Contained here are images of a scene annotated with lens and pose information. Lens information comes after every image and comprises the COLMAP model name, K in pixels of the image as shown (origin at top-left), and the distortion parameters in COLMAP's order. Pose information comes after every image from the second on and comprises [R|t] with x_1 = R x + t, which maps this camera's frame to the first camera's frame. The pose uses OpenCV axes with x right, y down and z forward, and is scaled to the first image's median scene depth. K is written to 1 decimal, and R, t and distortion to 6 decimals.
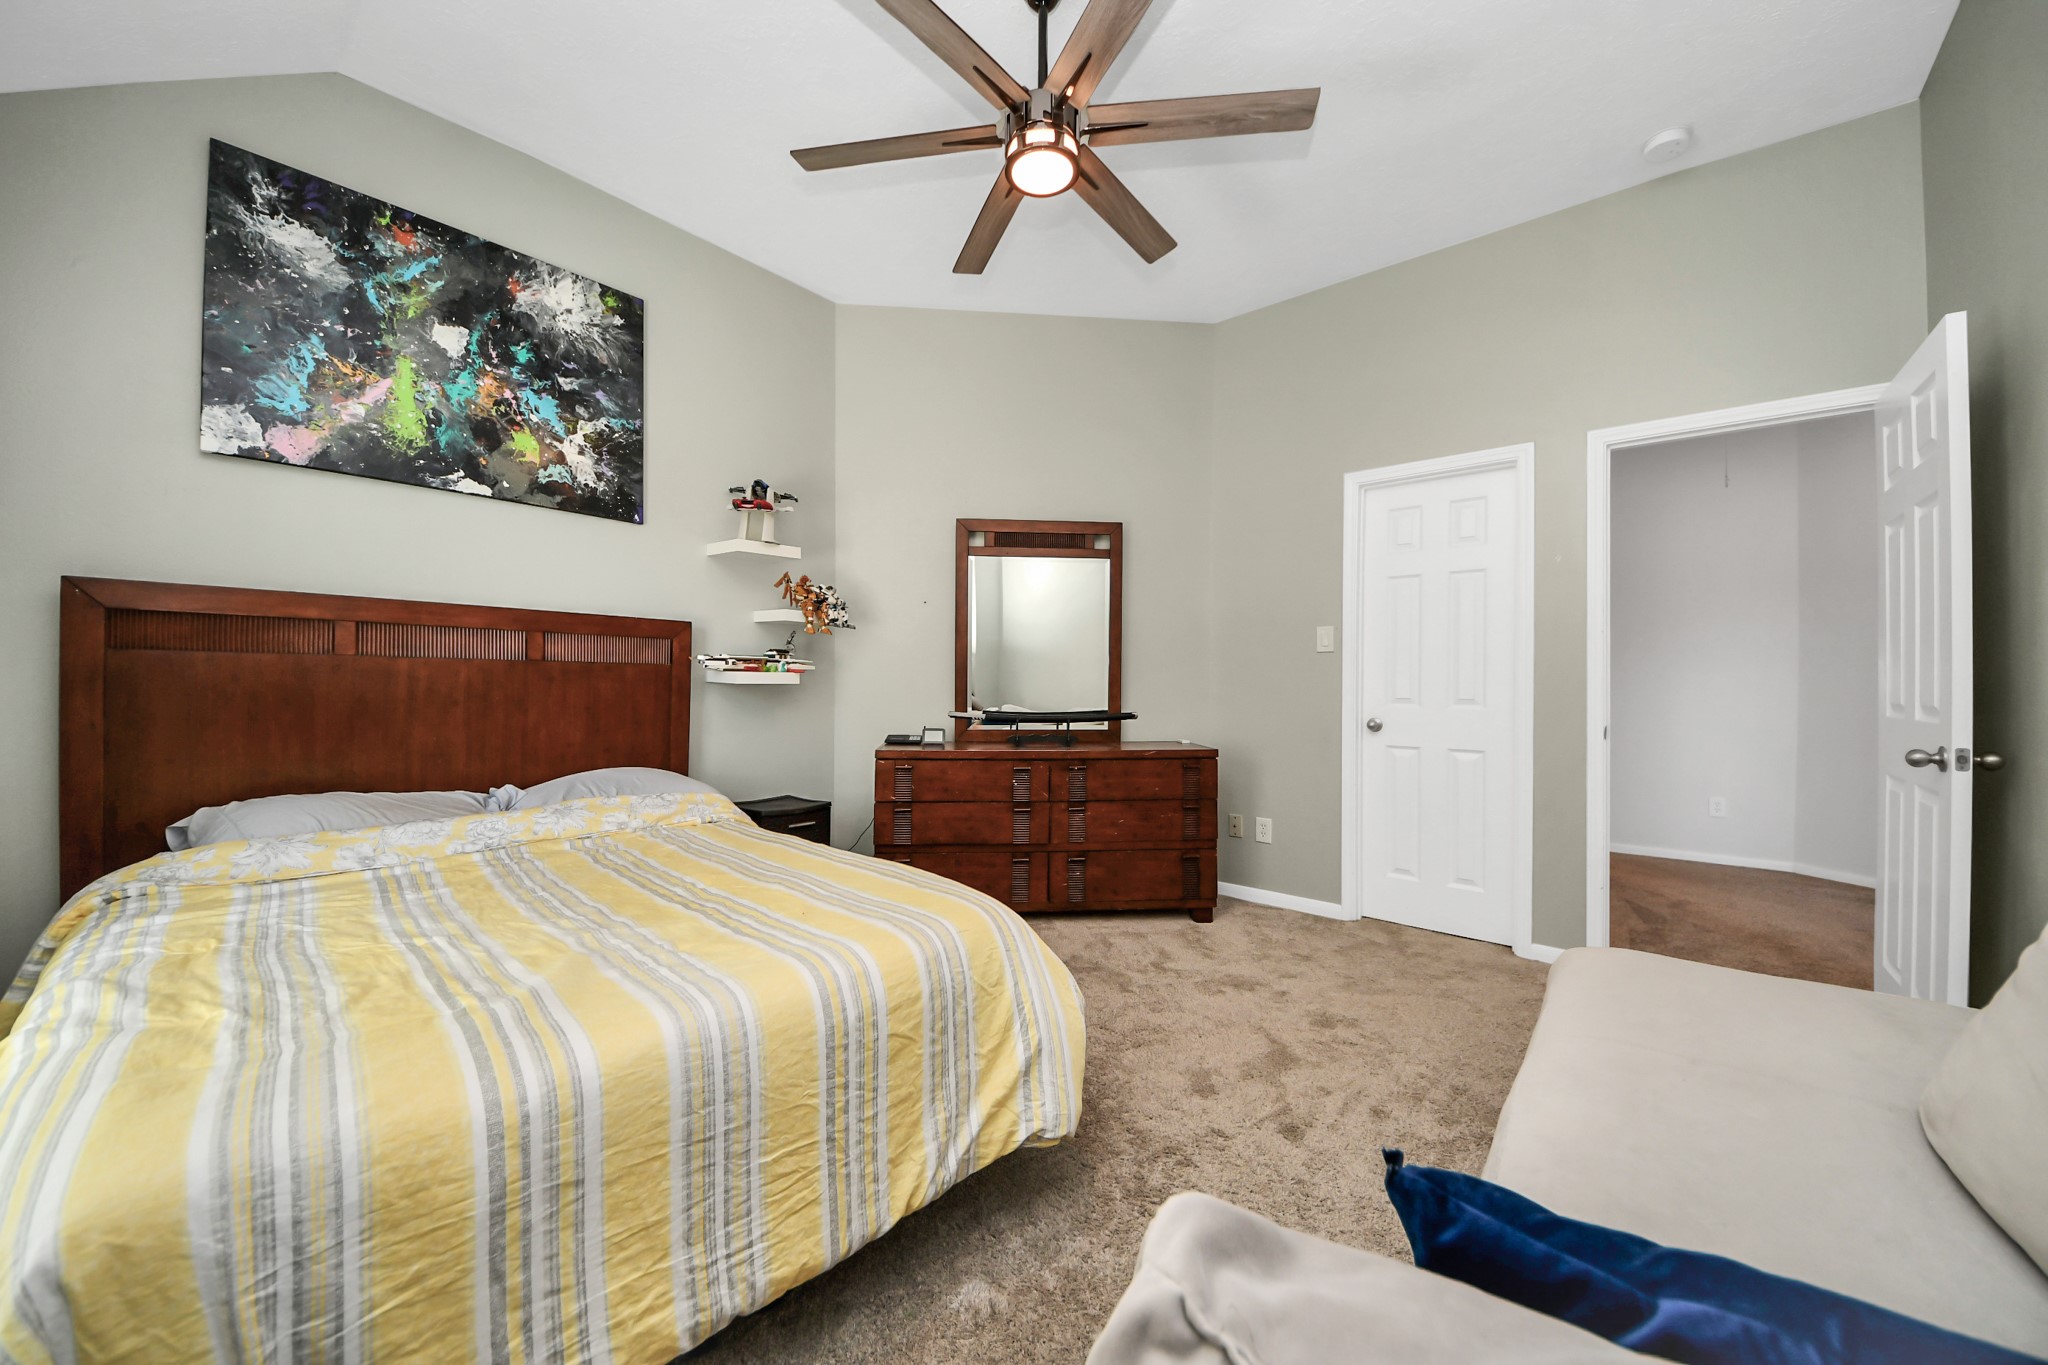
lens RADIAL K [[733.4, 0, 1013.3], [0, 733.4, 676.9], [0, 0, 1]] dist [-0.021227, -0.000522]
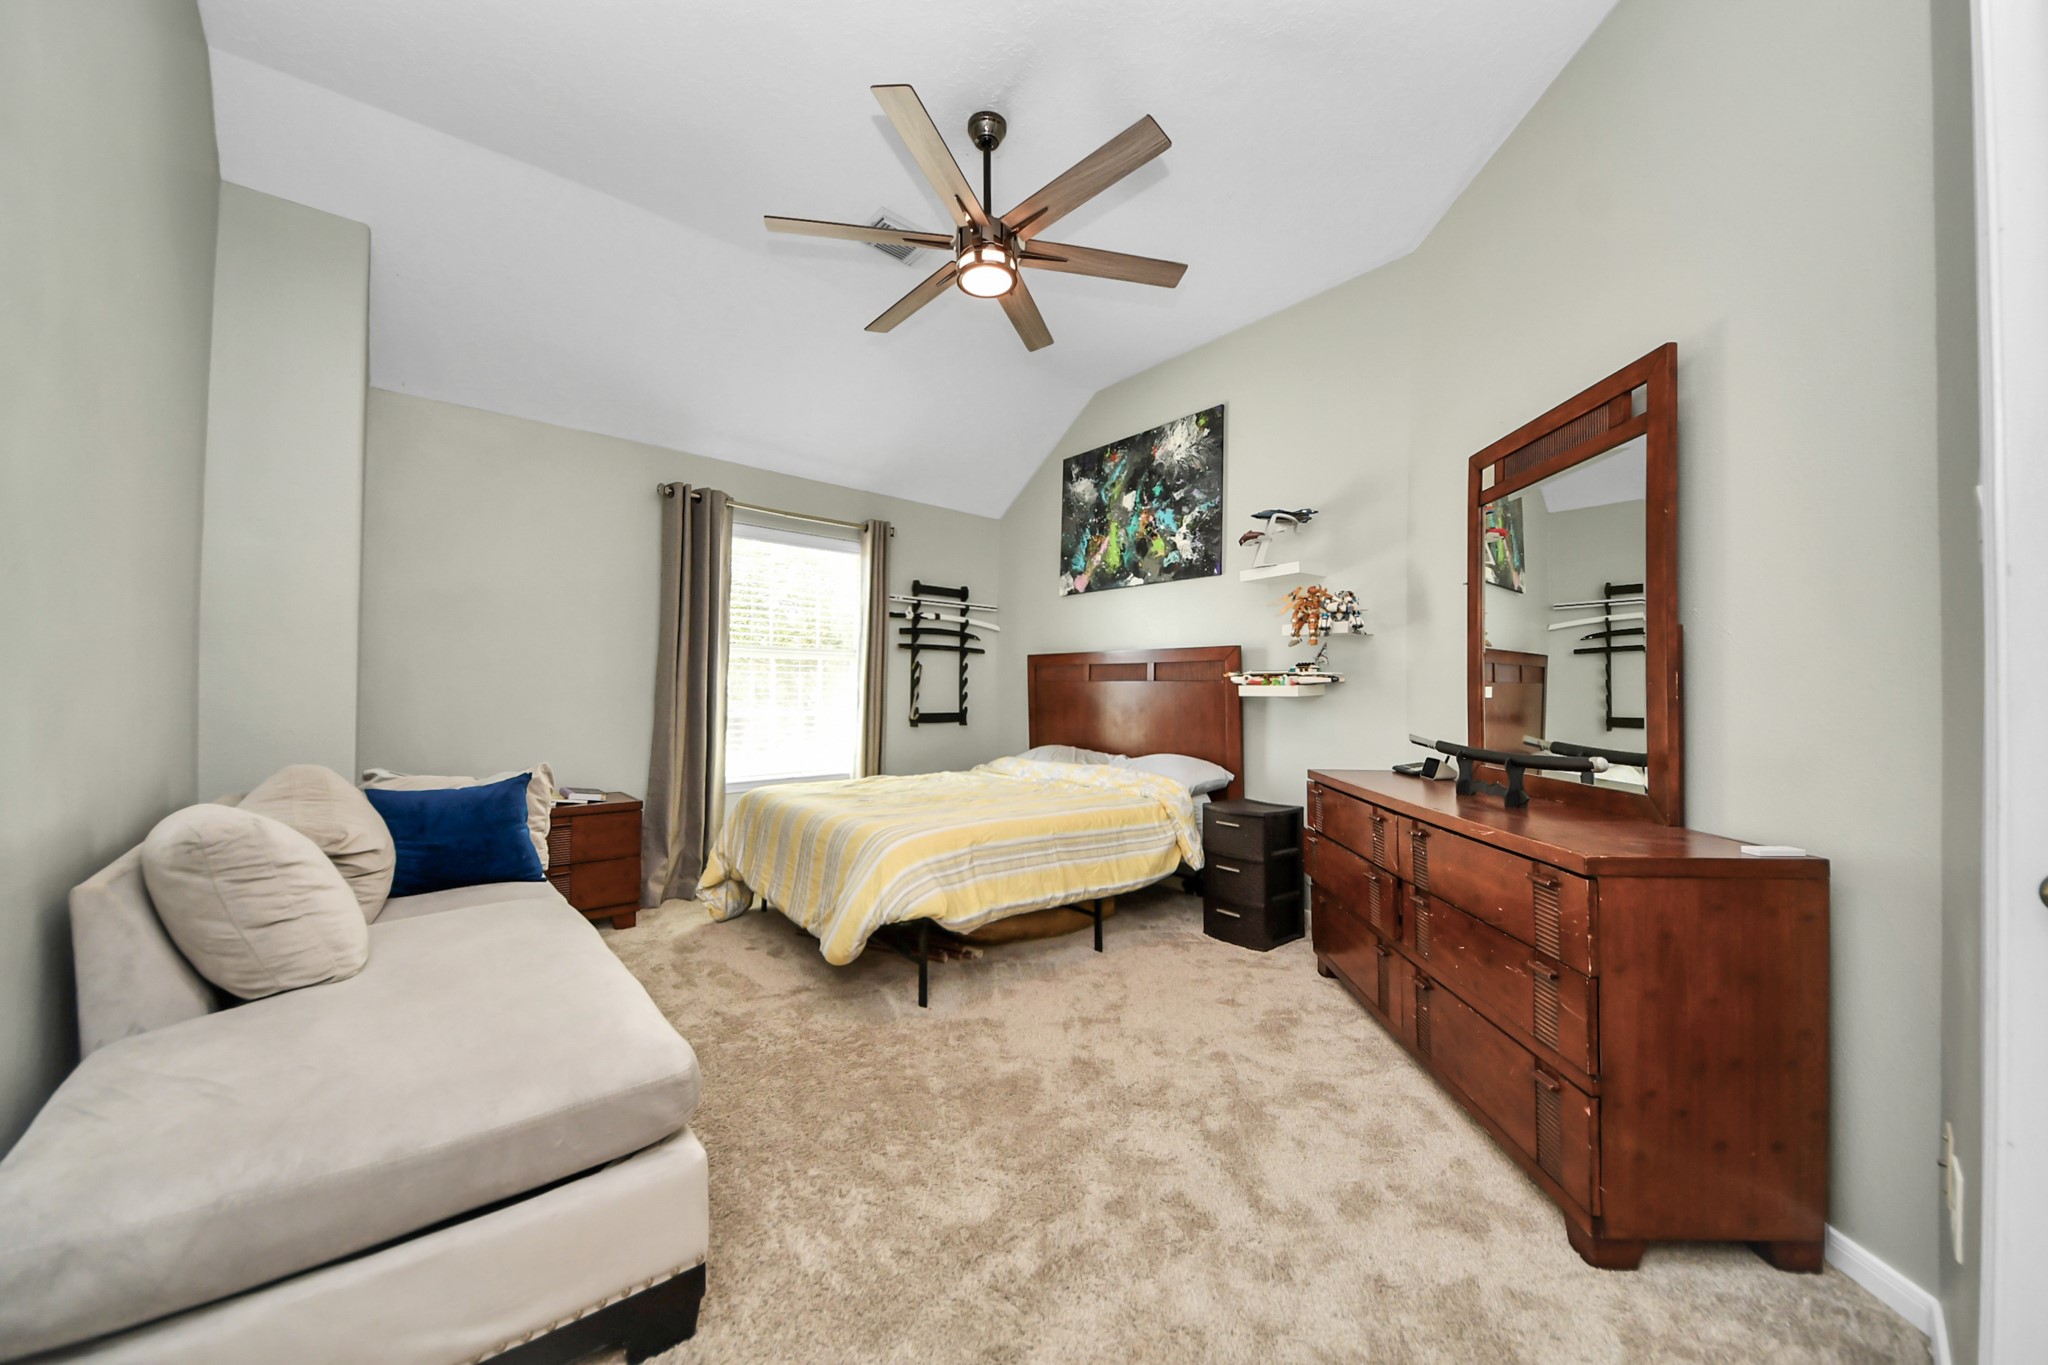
lens RADIAL K [[733.4, 0, 1012.4], [0, 733.4, 693.2], [0, 0, 1]] dist [-0.021227, -0.000522]
pose [[-0.185620, -0.009248, -0.982578, 0.981834], [-0.001204, 0.999957, -0.009185, 0.019930], [0.982621, -0.000522, -0.185624, 0.997219]]
